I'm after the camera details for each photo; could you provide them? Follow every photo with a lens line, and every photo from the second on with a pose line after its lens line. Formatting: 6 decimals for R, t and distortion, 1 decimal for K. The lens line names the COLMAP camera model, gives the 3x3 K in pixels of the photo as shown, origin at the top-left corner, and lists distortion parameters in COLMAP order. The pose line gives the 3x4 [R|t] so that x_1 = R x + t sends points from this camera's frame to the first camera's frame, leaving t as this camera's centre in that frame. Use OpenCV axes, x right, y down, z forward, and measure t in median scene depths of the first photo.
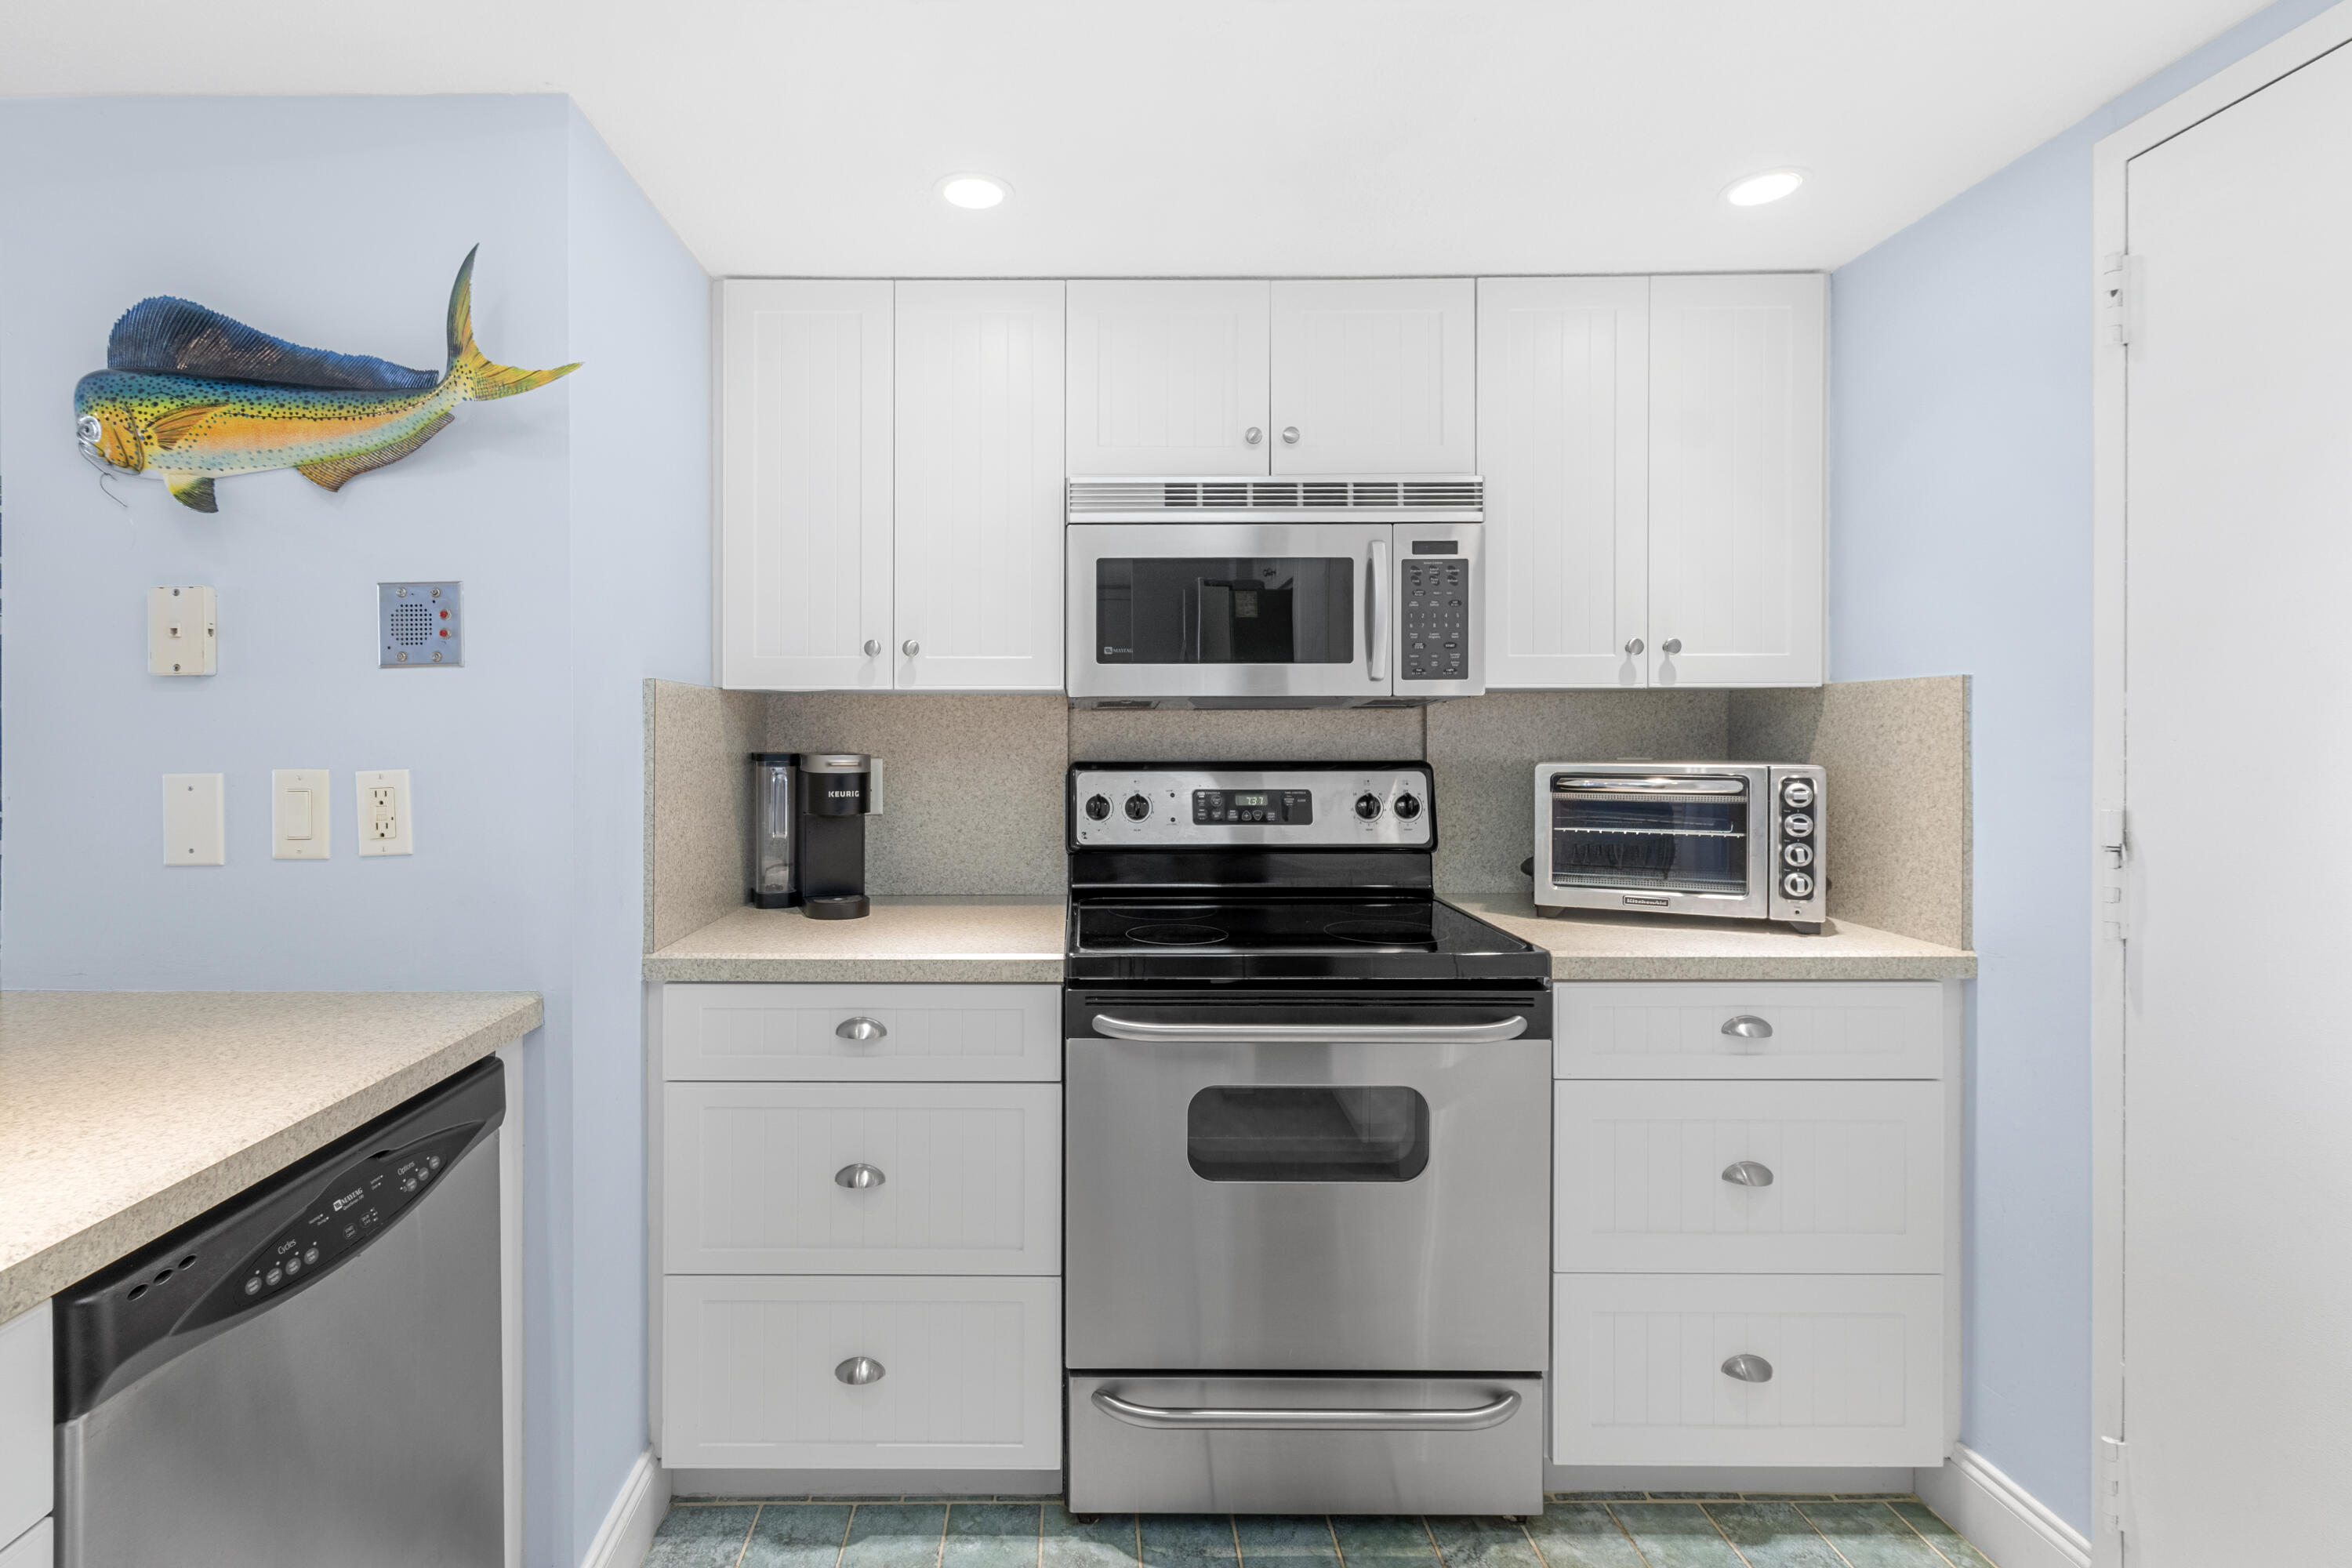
lens RADIAL K [[1095.8, 0, 1063.7], [0, 1095.8, 736.2], [0, 0, 1]] dist [0.001149, 0.000166]
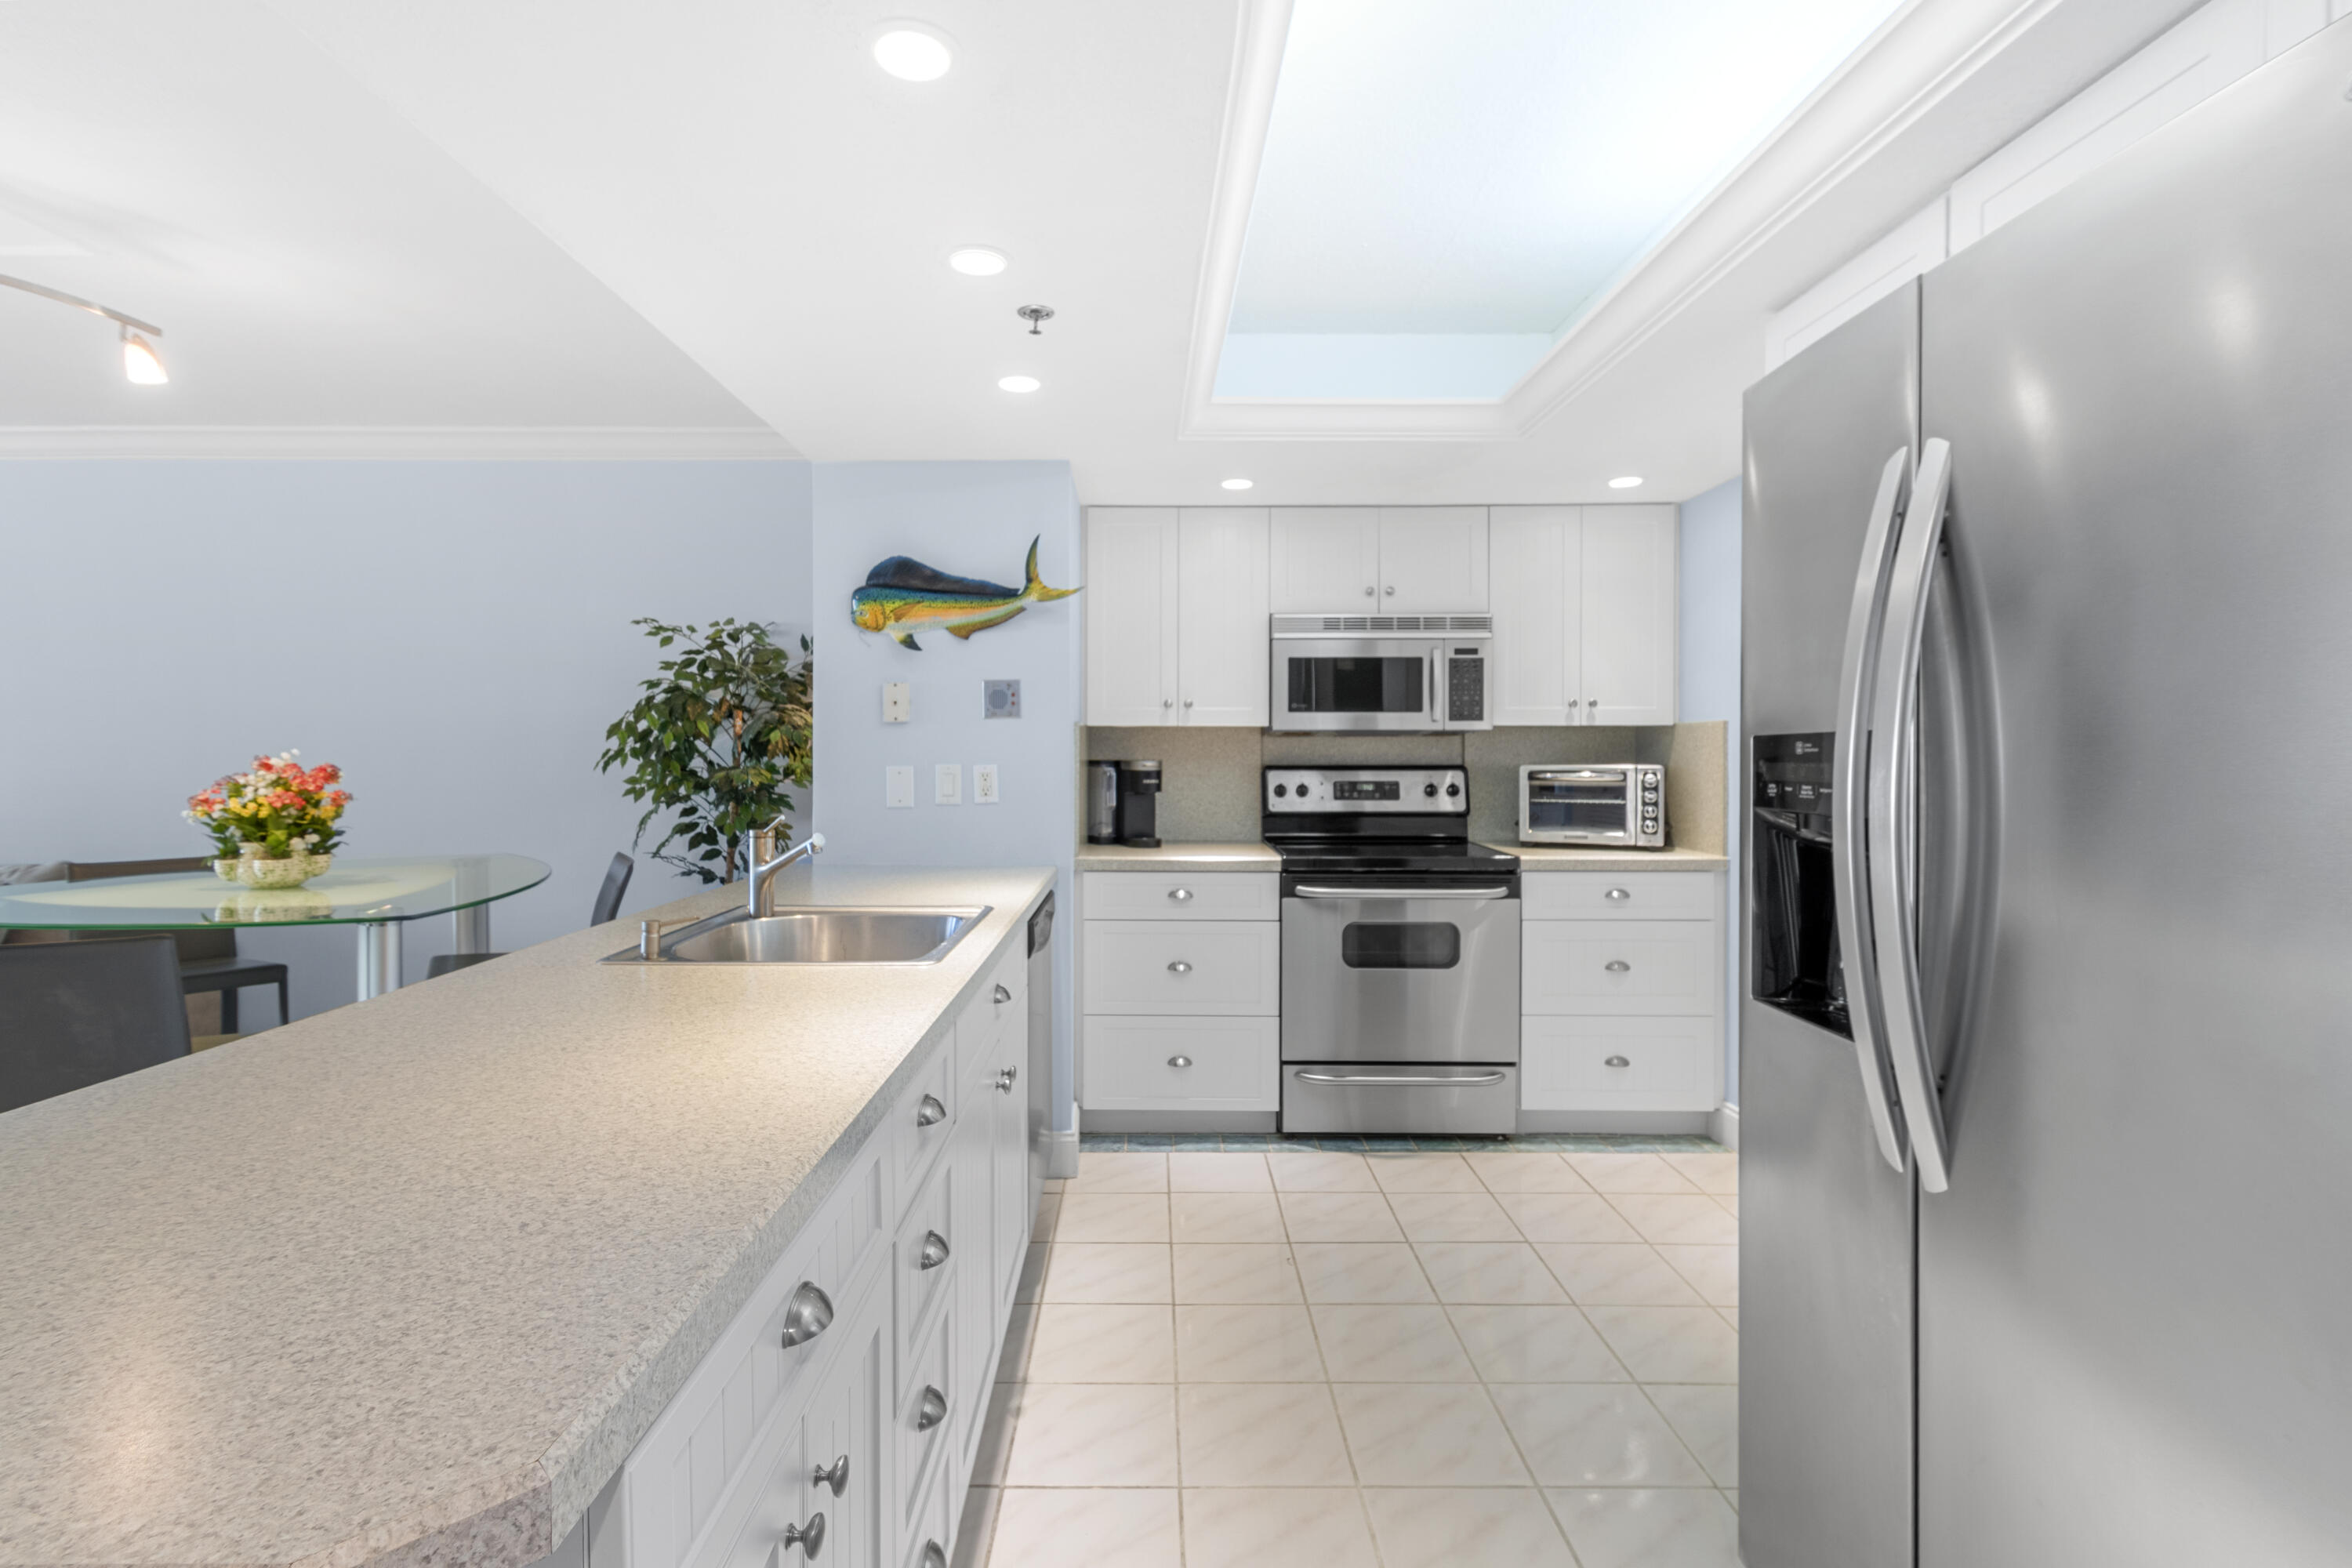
lens RADIAL K [[1064.8, 0, 1131.3], [0, 1064.8, 750.6], [0, 0, 1]] dist [0.001949, -0.000626]
pose [[0.999977, 0.001633, -0.006586, -0.231400], [-0.001655, 0.999993, -0.003361, 0.006646], [0.006581, 0.003372, 0.999973, -0.856774]]
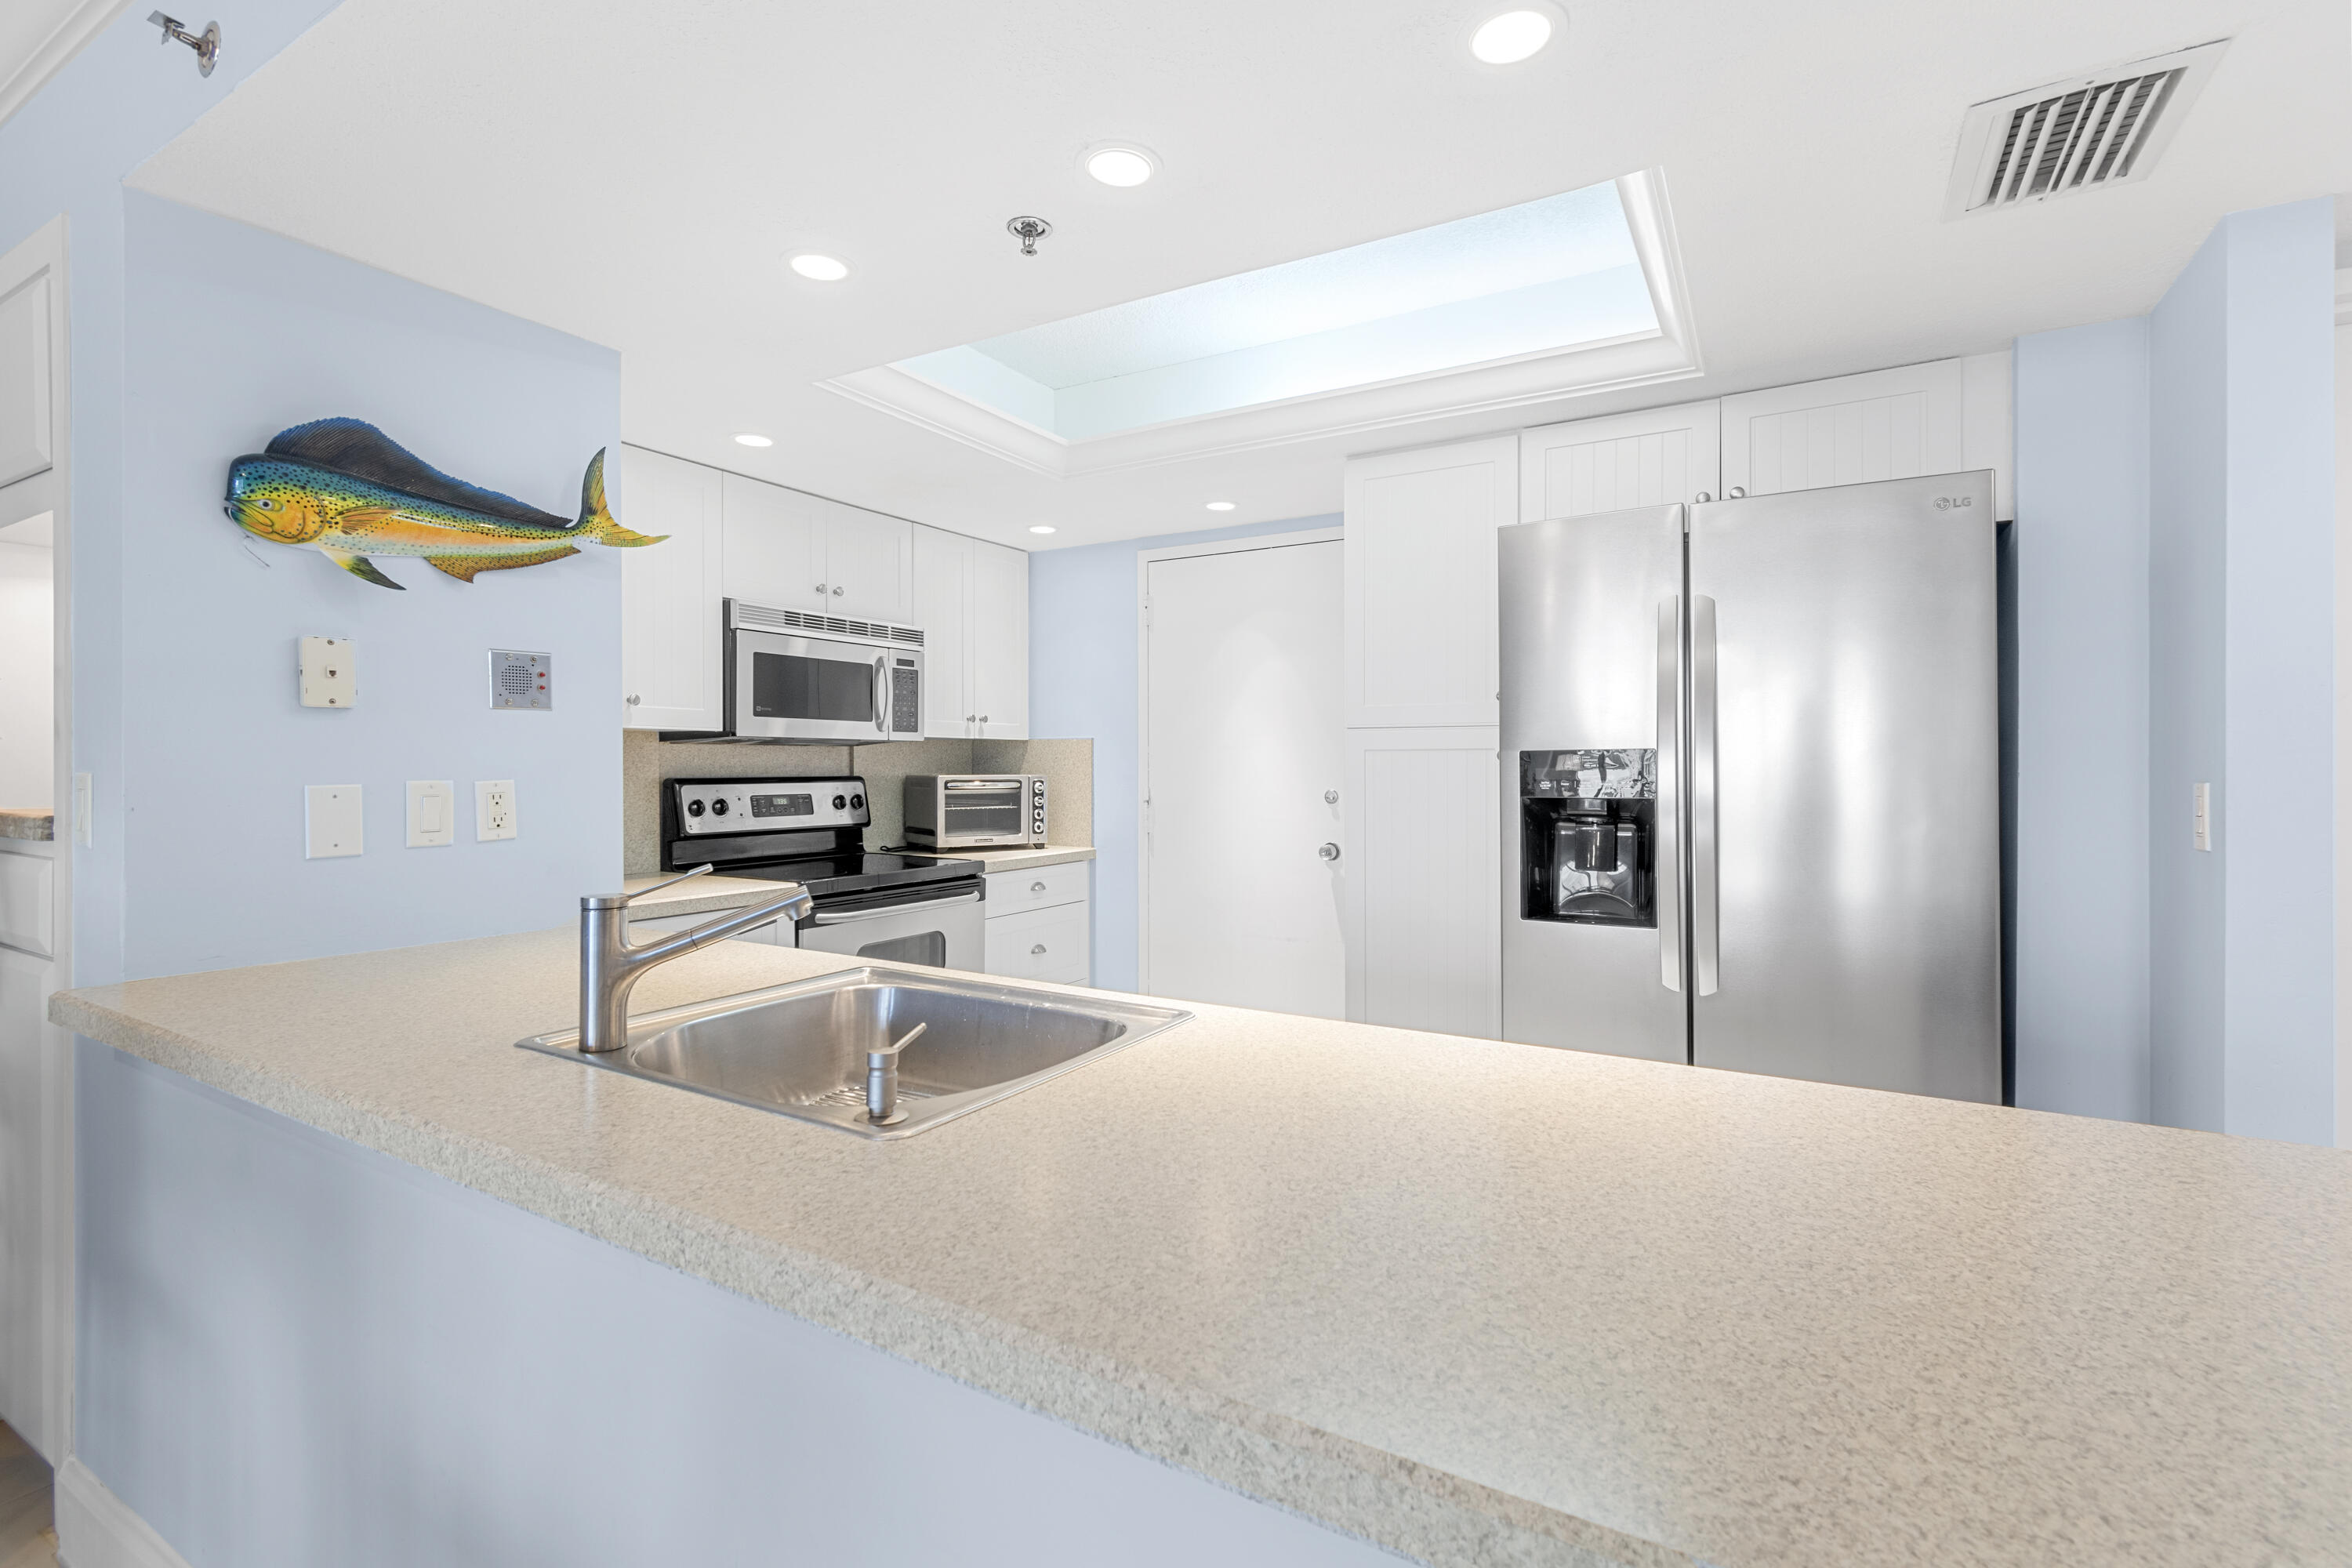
lens RADIAL K [[1048.3, 0, 1189.9], [0, 1048.3, 762.4], [0, 0, 1]] dist [0.008828, -0.002184]
pose [[0.499609, 0.004284, 0.866241, -1.007089], [-0.000269, 0.999988, -0.004790, 0.010203], [-0.866251, 0.002161, 0.499604, -0.348072]]
